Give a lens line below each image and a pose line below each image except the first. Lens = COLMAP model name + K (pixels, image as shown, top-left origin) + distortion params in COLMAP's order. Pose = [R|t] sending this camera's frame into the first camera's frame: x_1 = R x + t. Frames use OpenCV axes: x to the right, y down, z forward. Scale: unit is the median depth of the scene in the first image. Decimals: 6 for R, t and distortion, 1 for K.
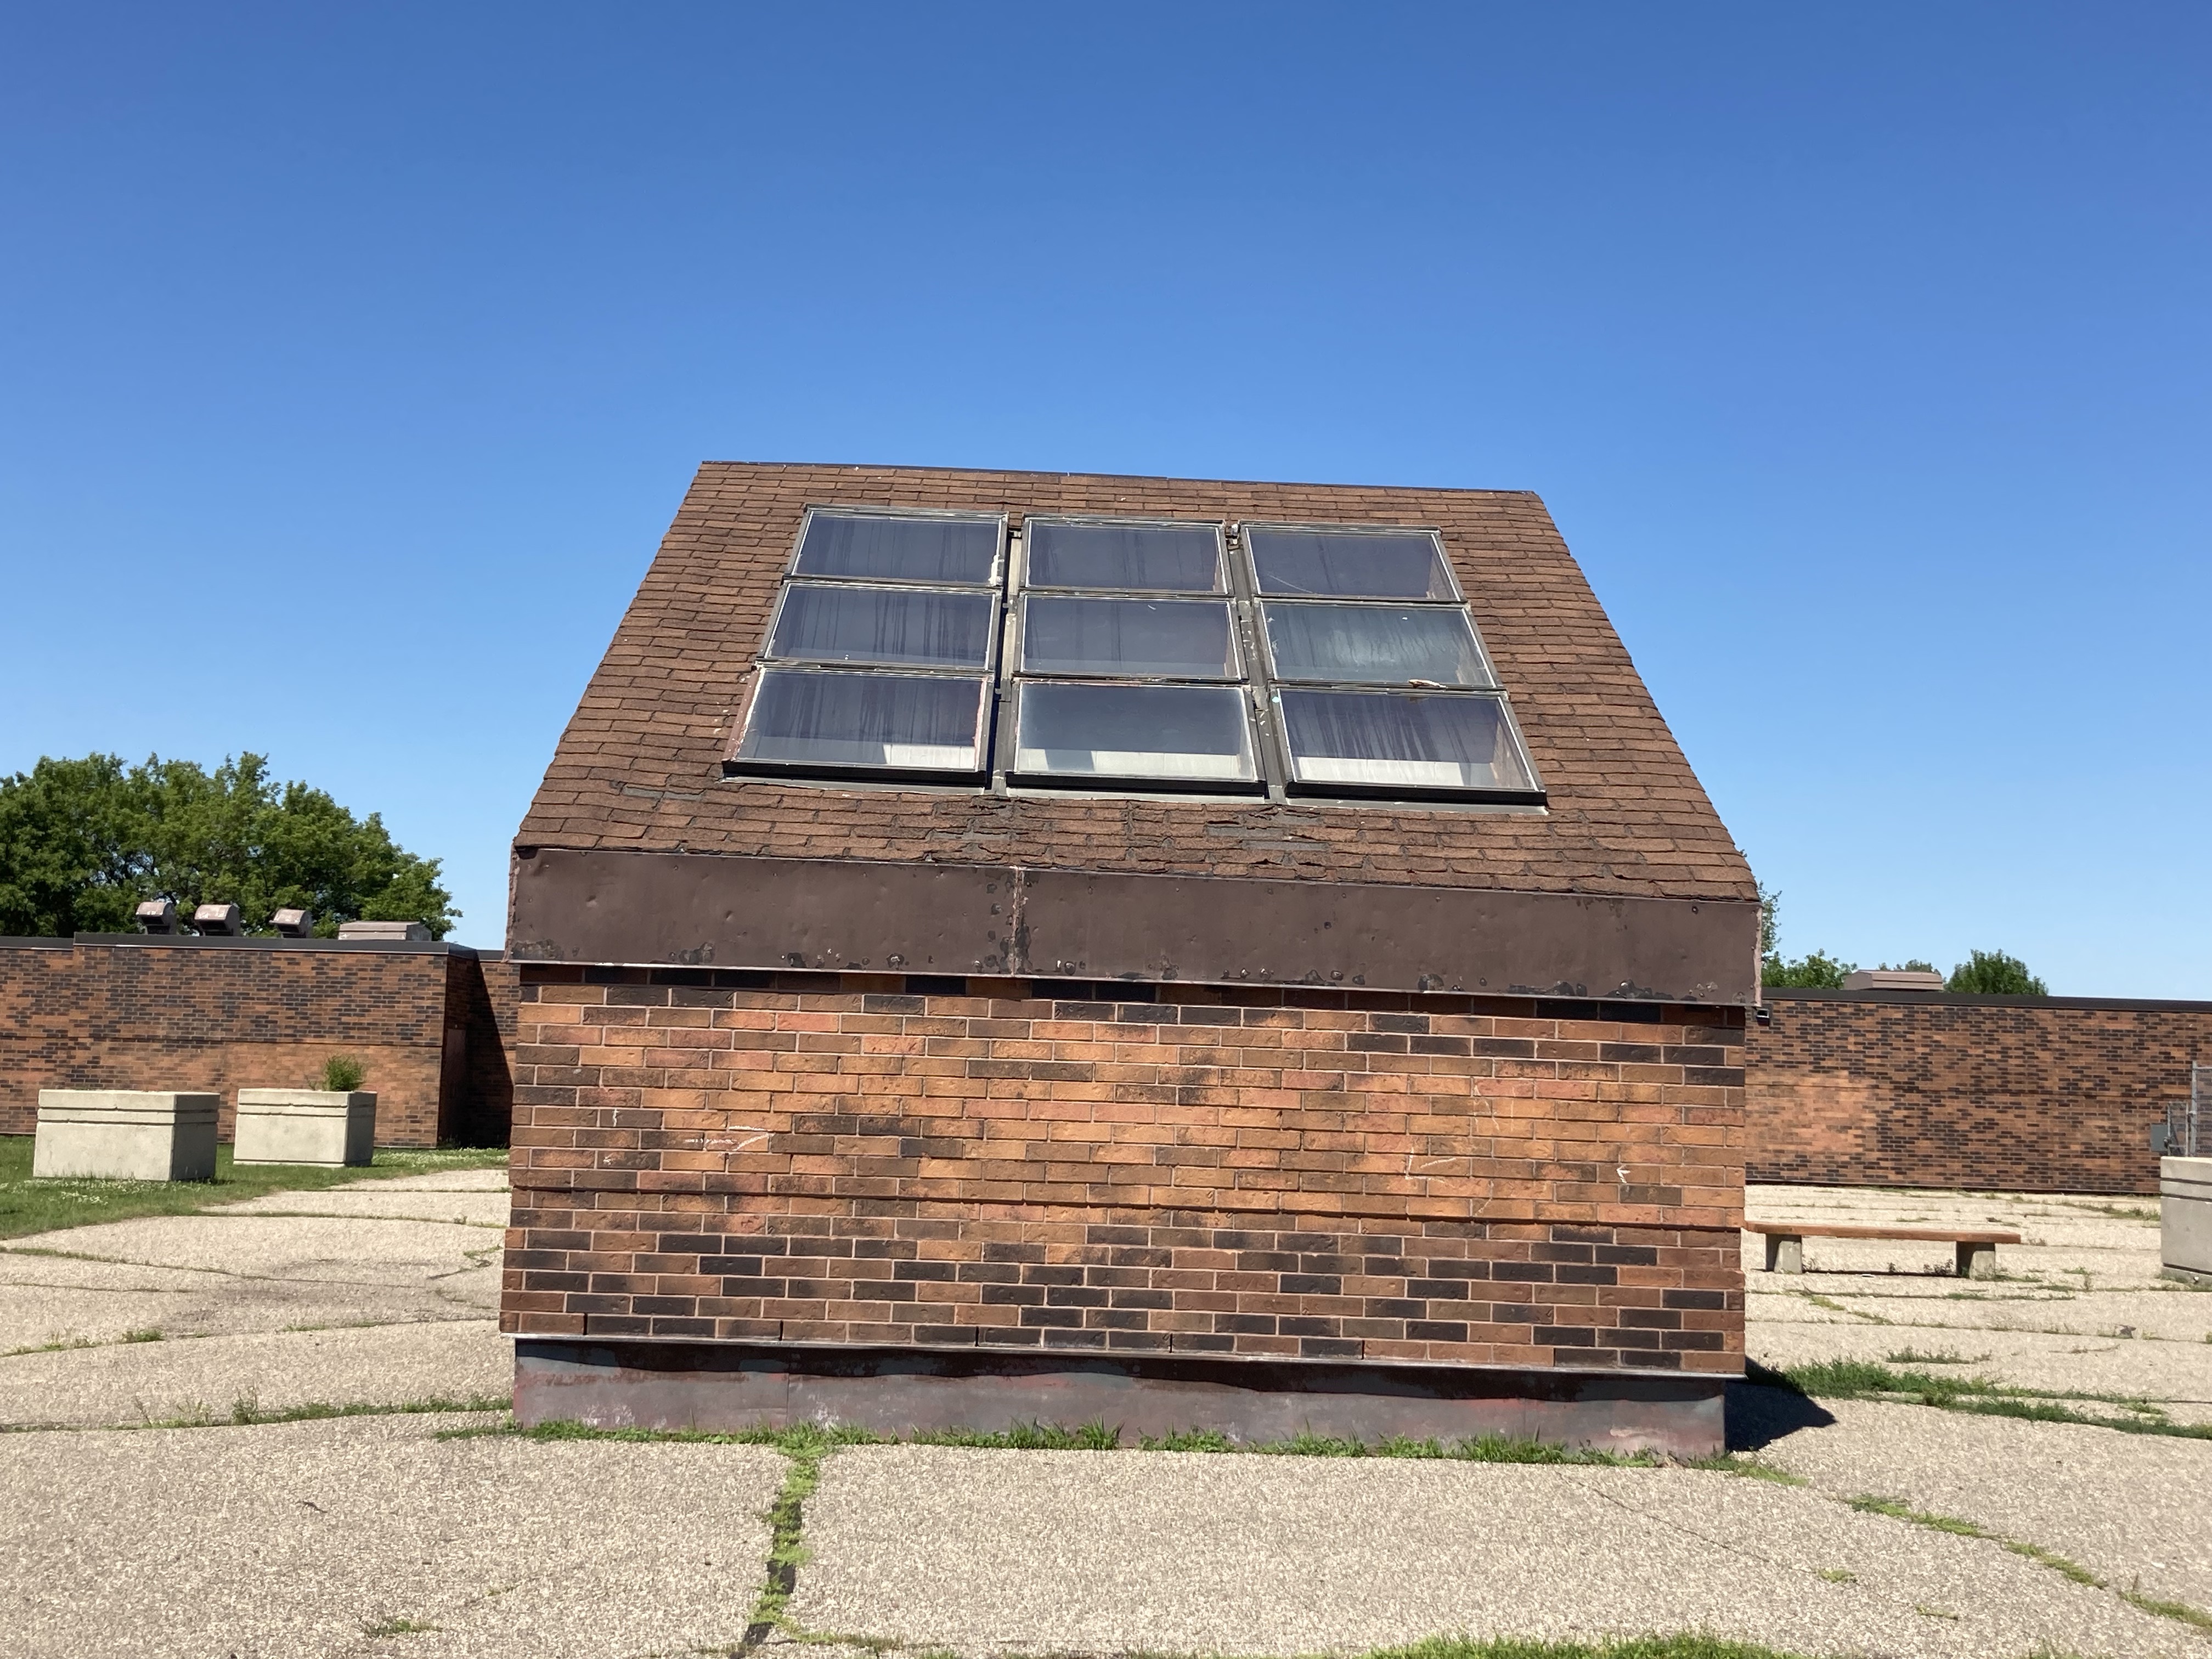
lens RADIAL K [[2542.5, 0, 1107.2], [0, 2542.5, 829.8], [0, 0, 1]] dist [0.103636, 0.000000]
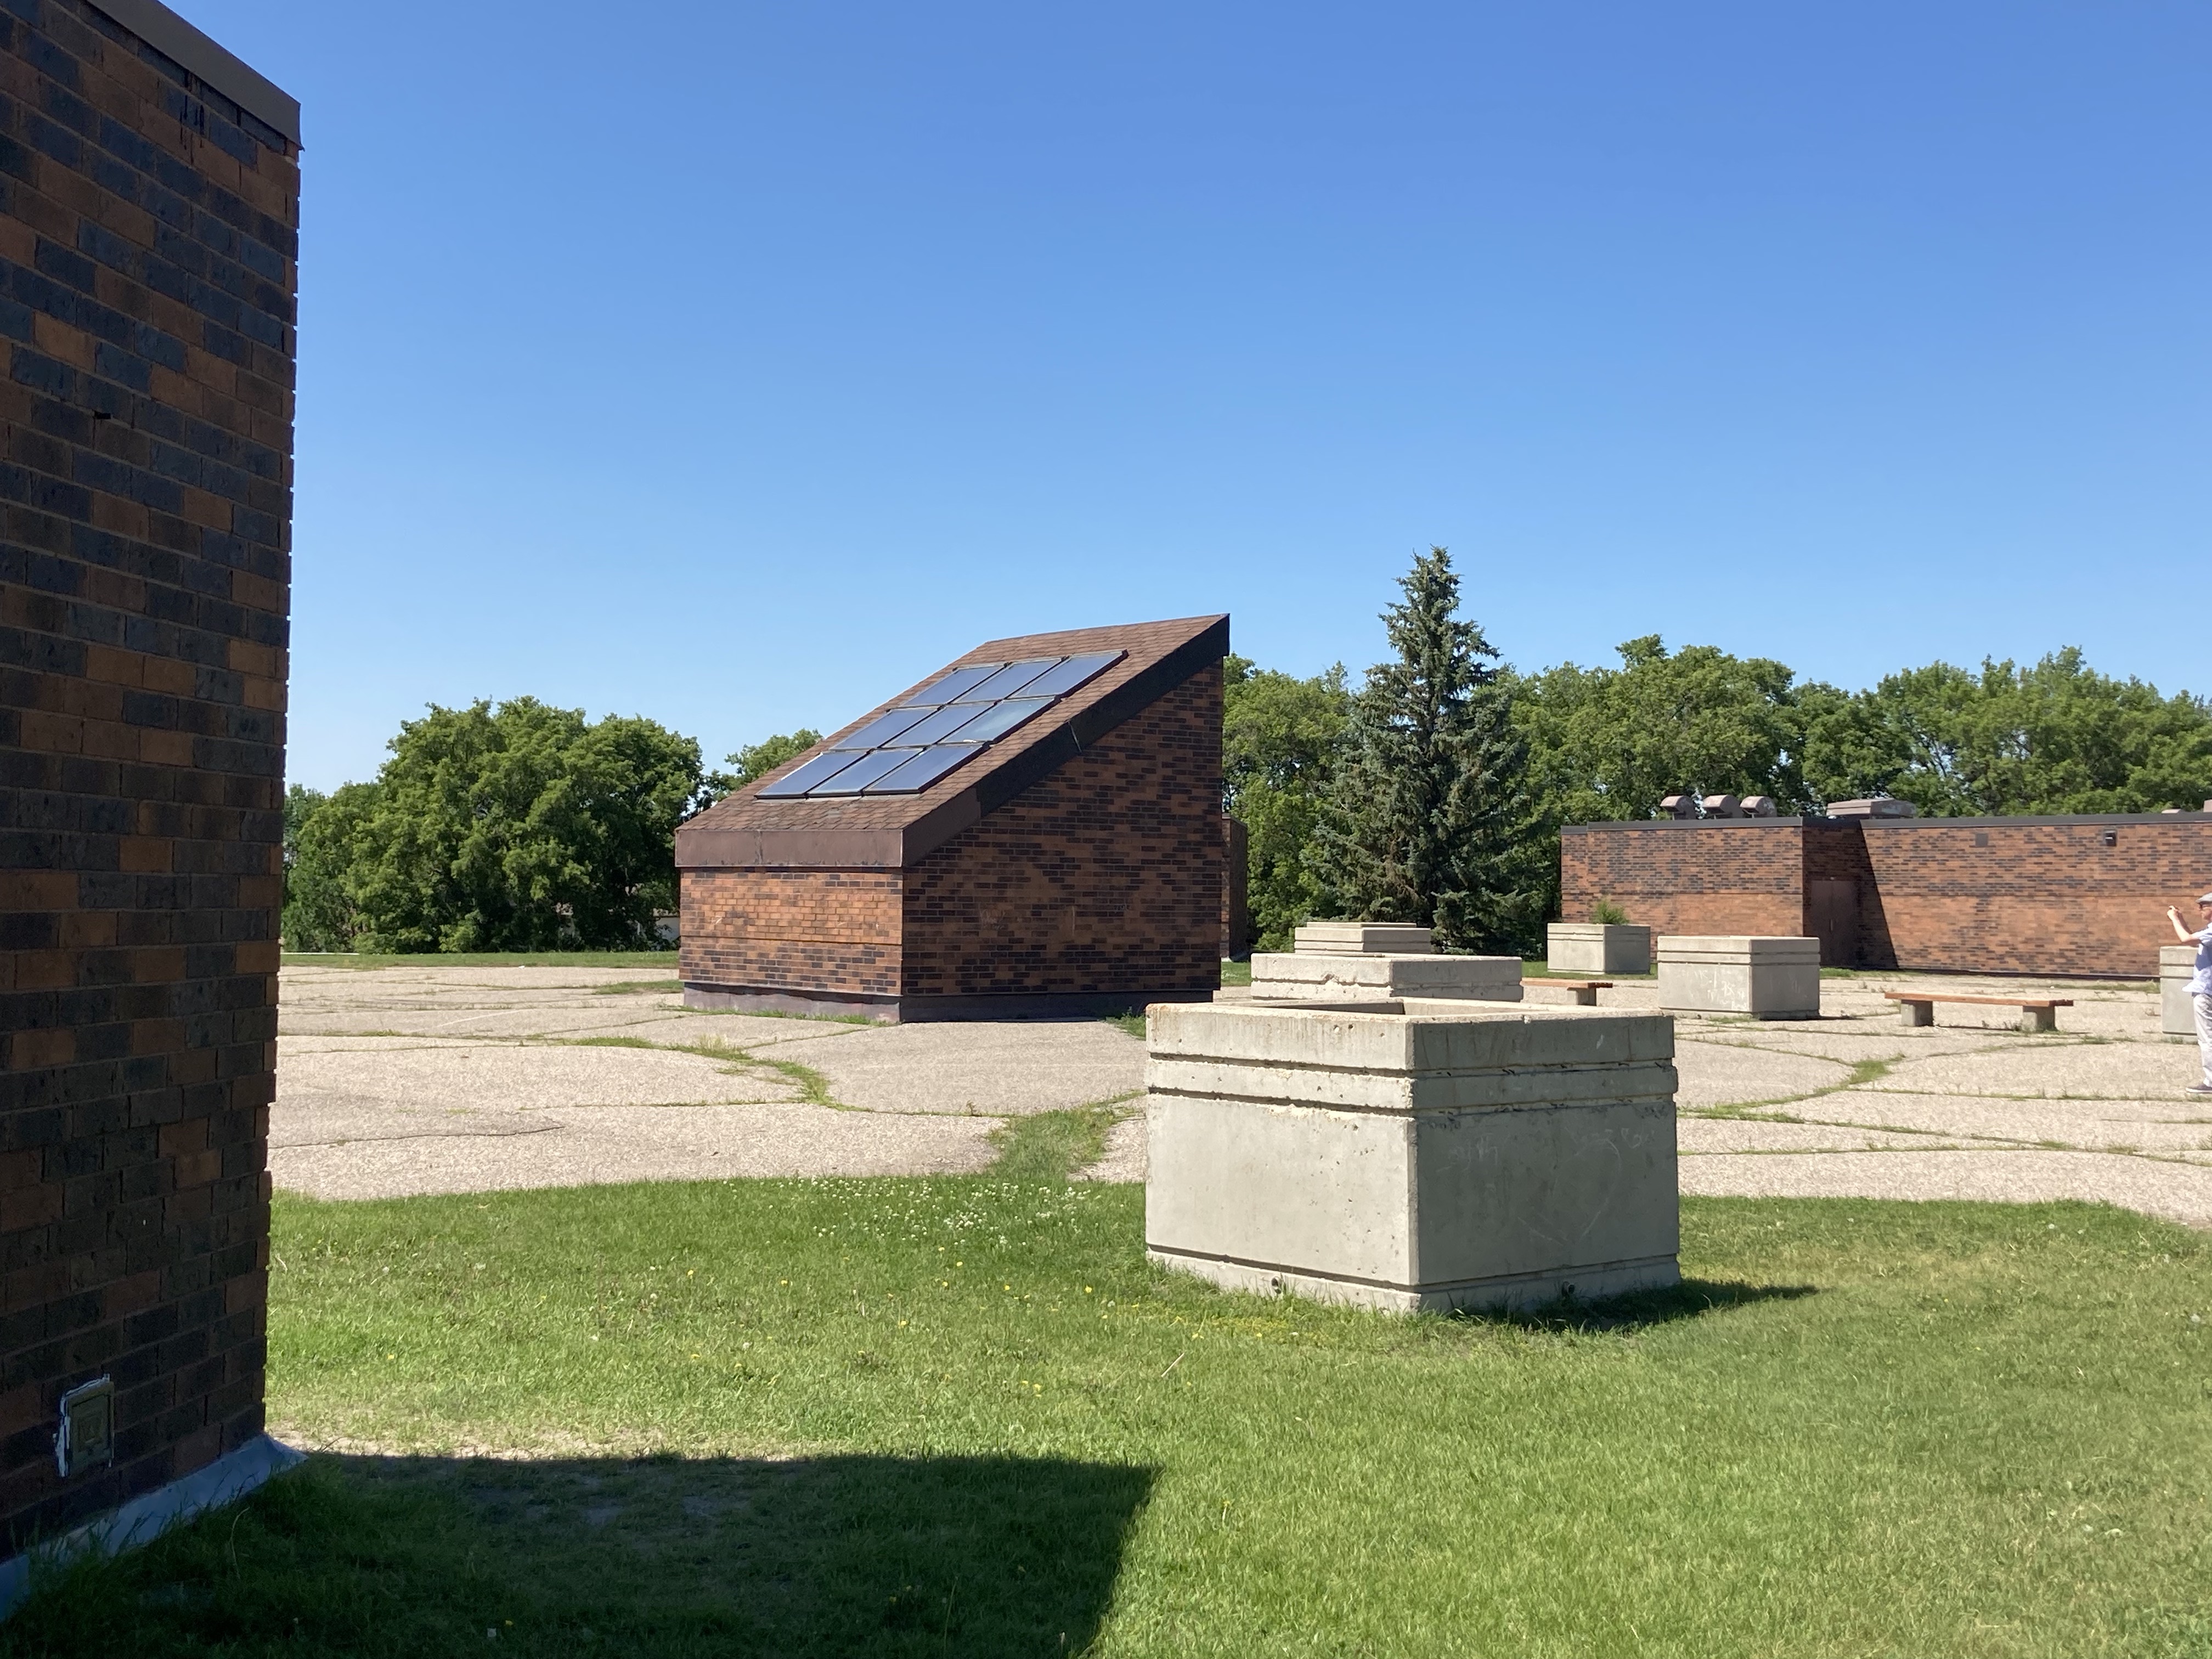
lens RADIAL K [[2542.5, 0, 1104.0], [0, 2542.5, 830.5], [0, 0, 1]] dist [0.103636, 0.000000]
pose [[0.611896, -0.045815, -0.789611, 2.613705], [0.087855, 0.996080, 0.010287, 0.020326], [0.786044, -0.075666, 0.613522, -0.543320]]
